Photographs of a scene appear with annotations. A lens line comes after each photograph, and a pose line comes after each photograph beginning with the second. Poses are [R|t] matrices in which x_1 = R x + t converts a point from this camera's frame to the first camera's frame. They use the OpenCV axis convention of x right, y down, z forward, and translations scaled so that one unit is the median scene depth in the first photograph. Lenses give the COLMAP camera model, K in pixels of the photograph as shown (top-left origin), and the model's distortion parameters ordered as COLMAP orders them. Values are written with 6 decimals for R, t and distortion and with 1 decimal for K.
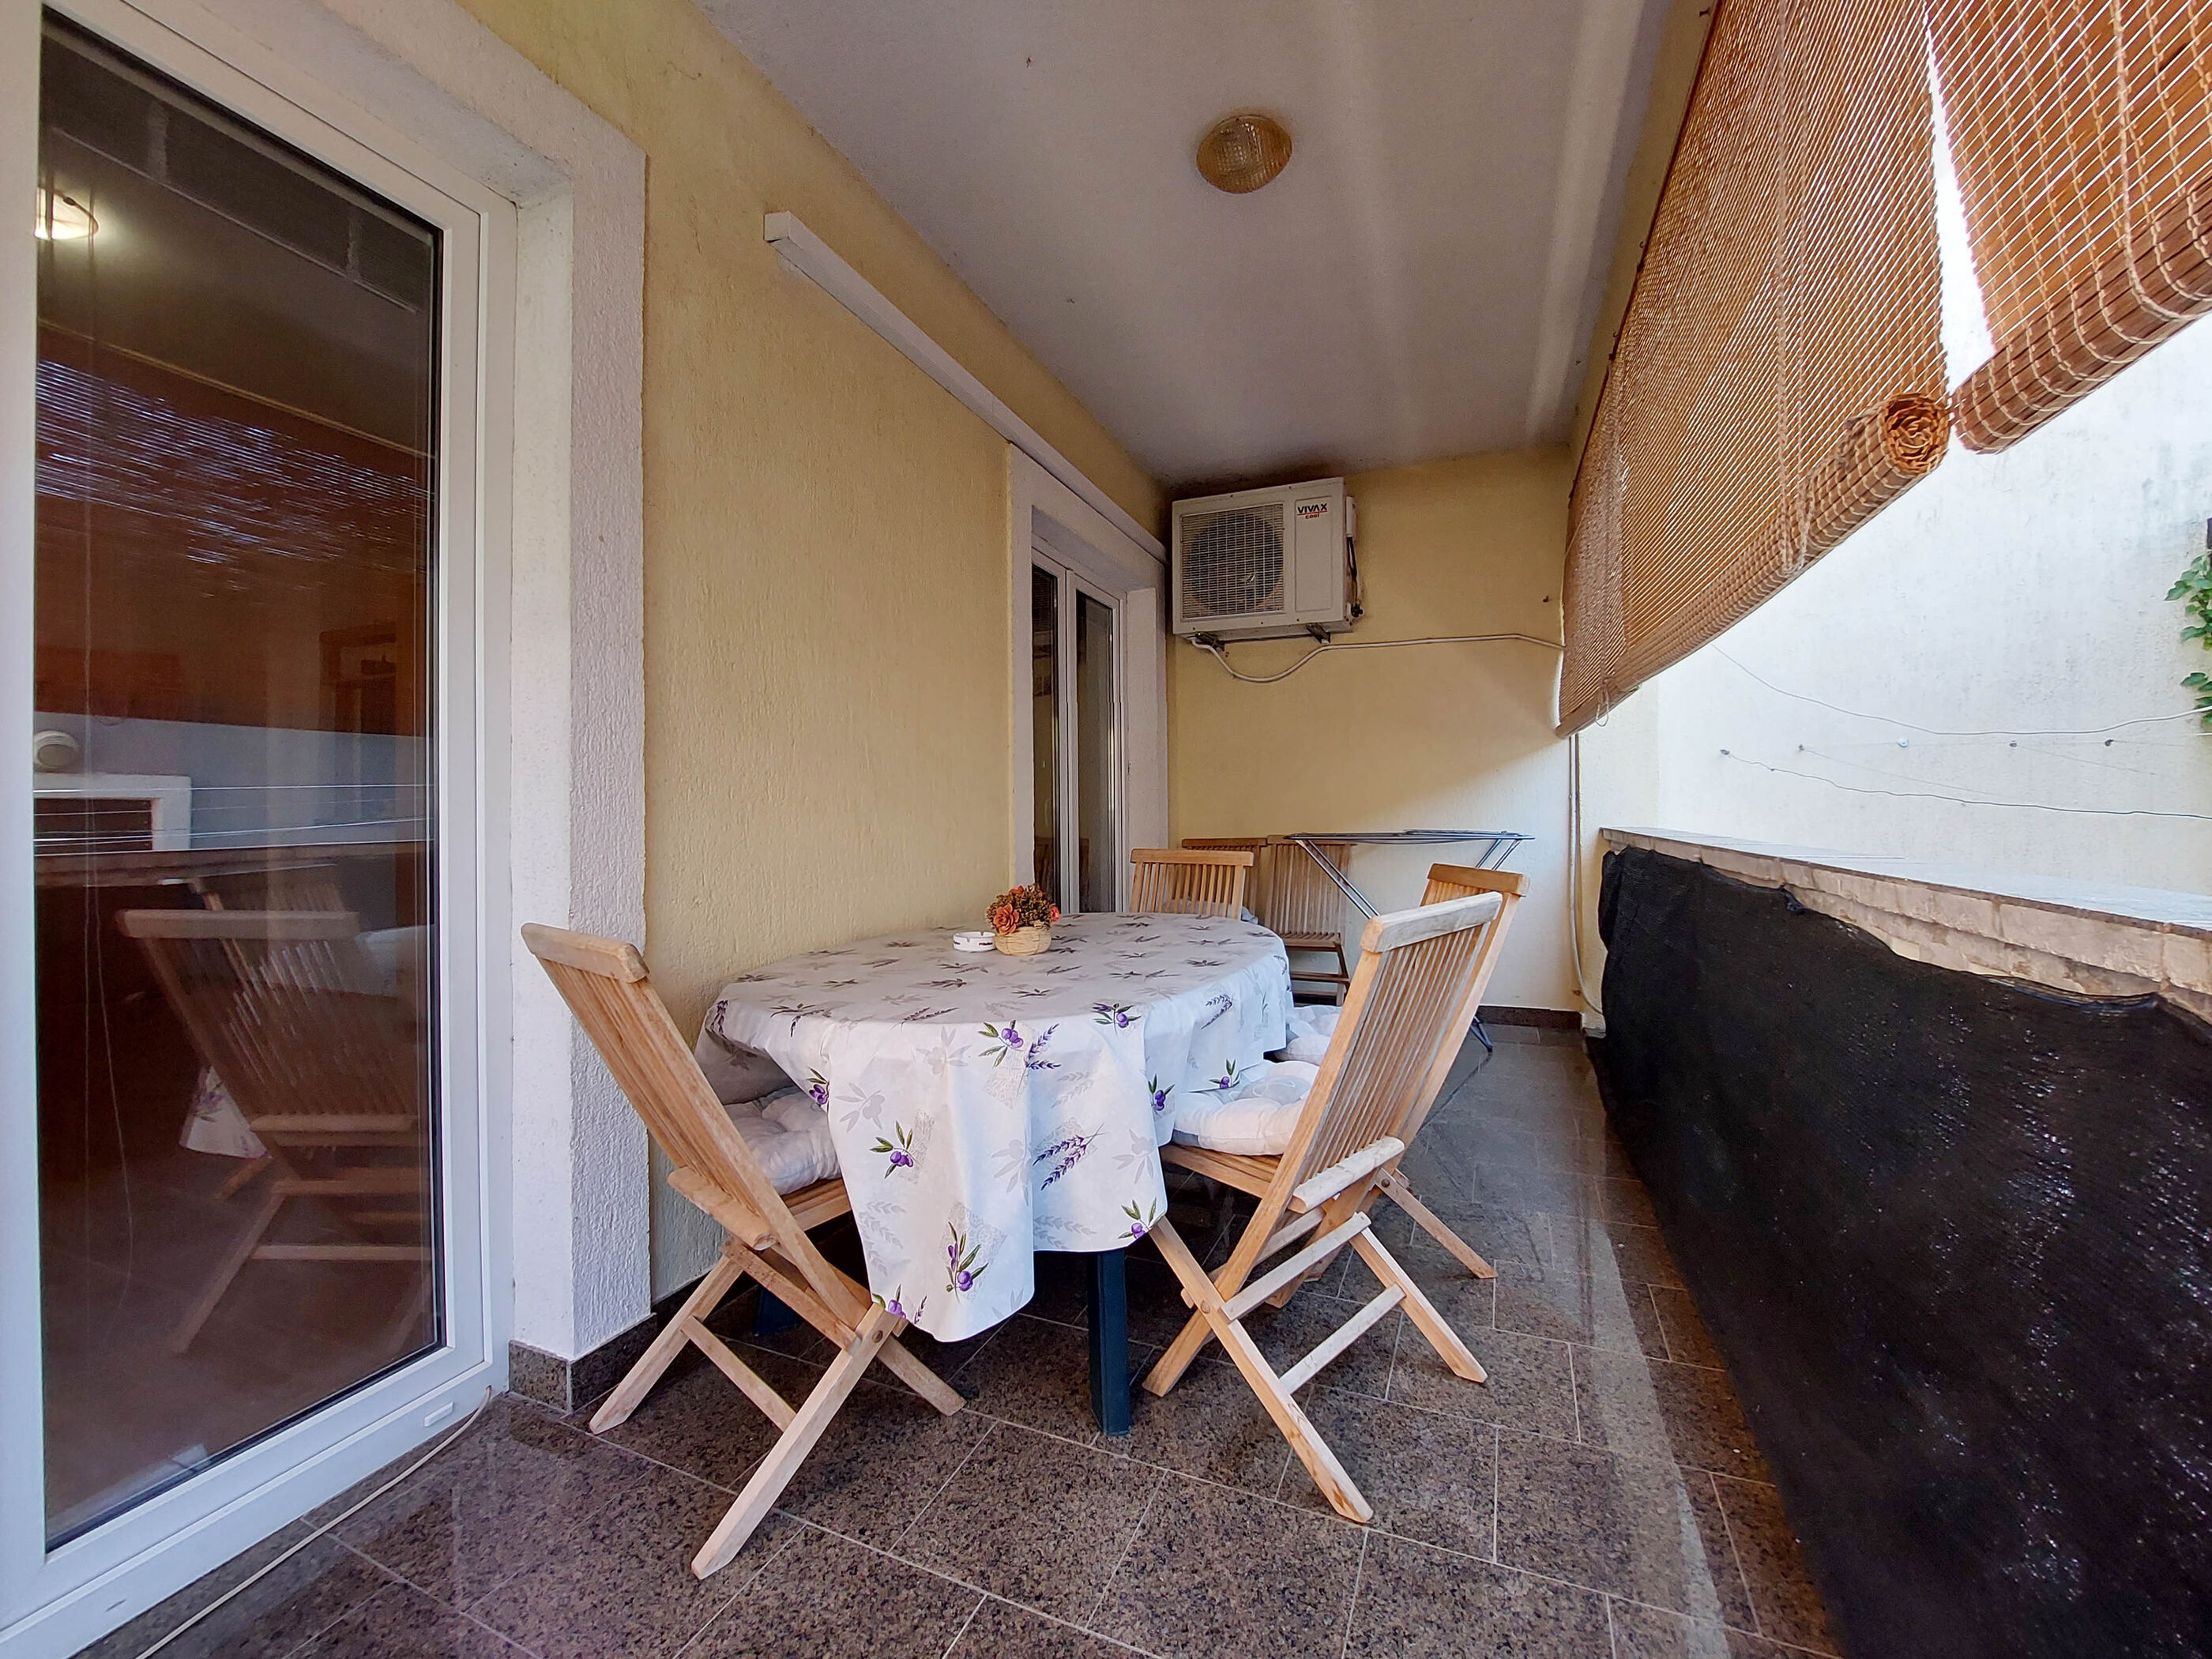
lens RADIAL K [[910.8, 0, 1103.7], [0, 910.8, 810.4], [0, 0, 1]] dist [-0.003008, -0.008575]
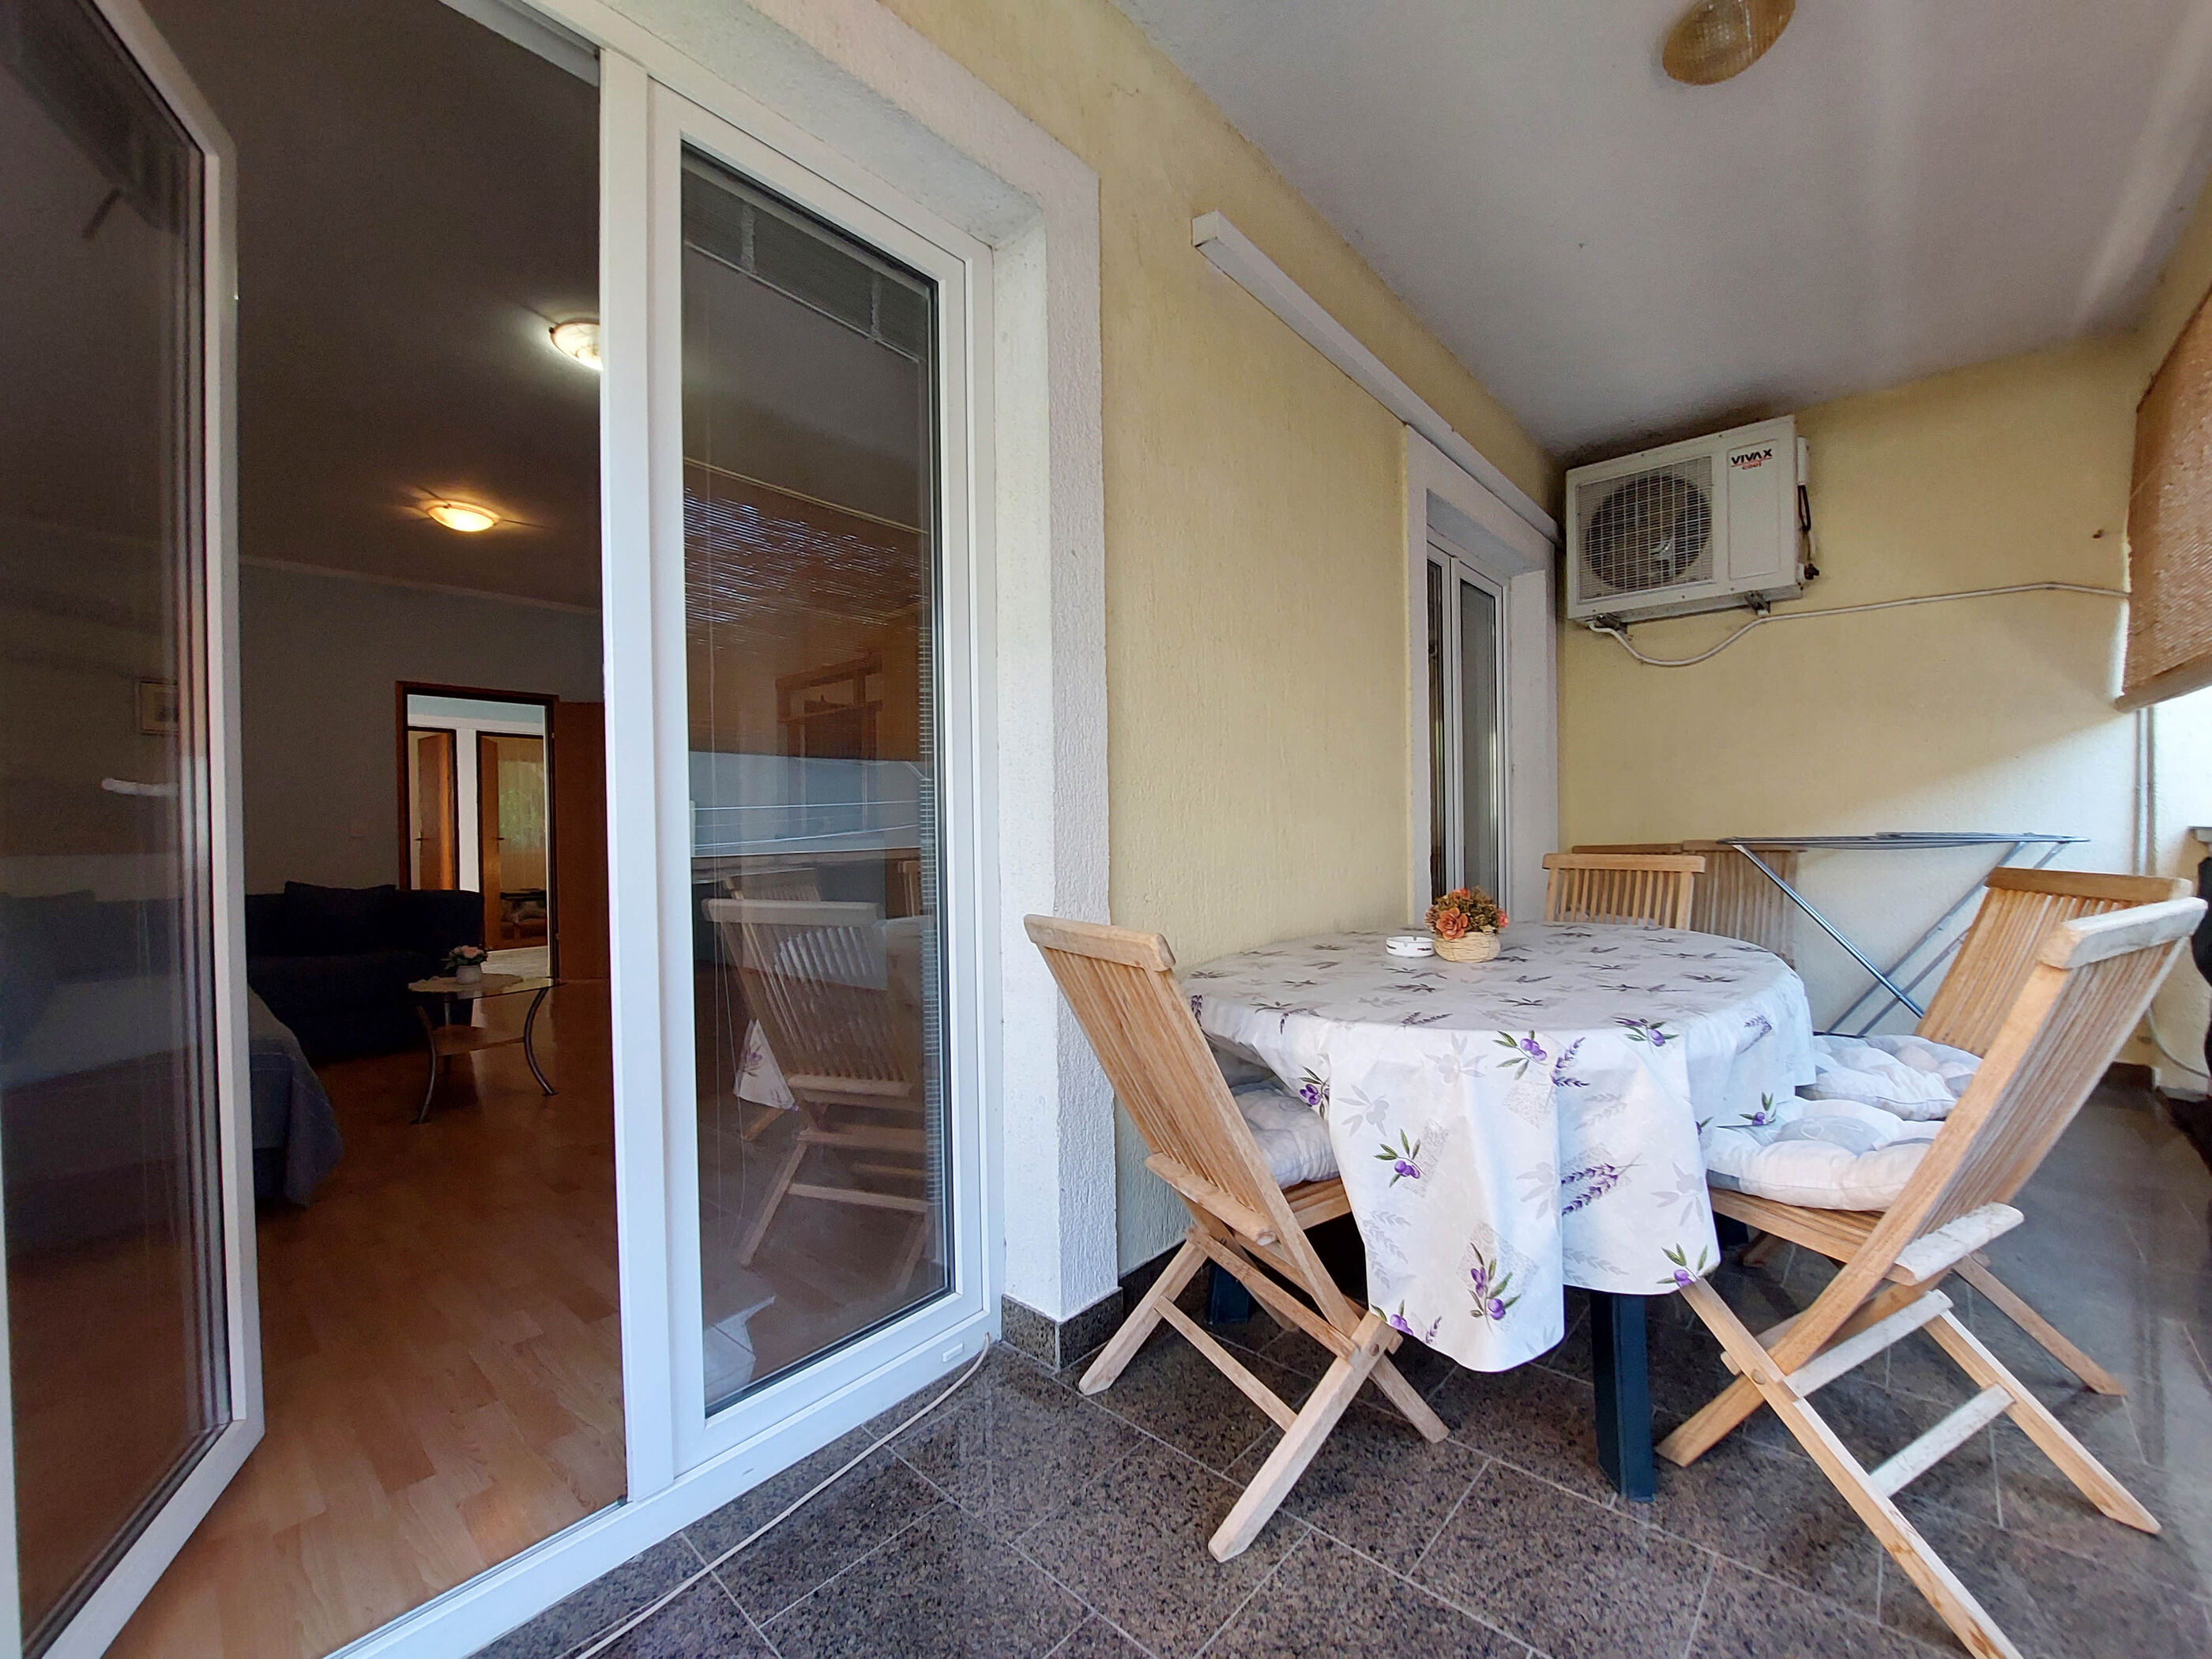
lens RADIAL K [[897.6, 0, 1105.8], [0, 897.6, 842.1], [0, 0, 1]] dist [-0.016319, -0.000488]
pose [[0.946862, -0.006304, -0.321578, -0.192107], [0.012168, 0.999794, 0.016227, 0.021499], [0.321410, -0.019278, 0.946744, 0.023943]]
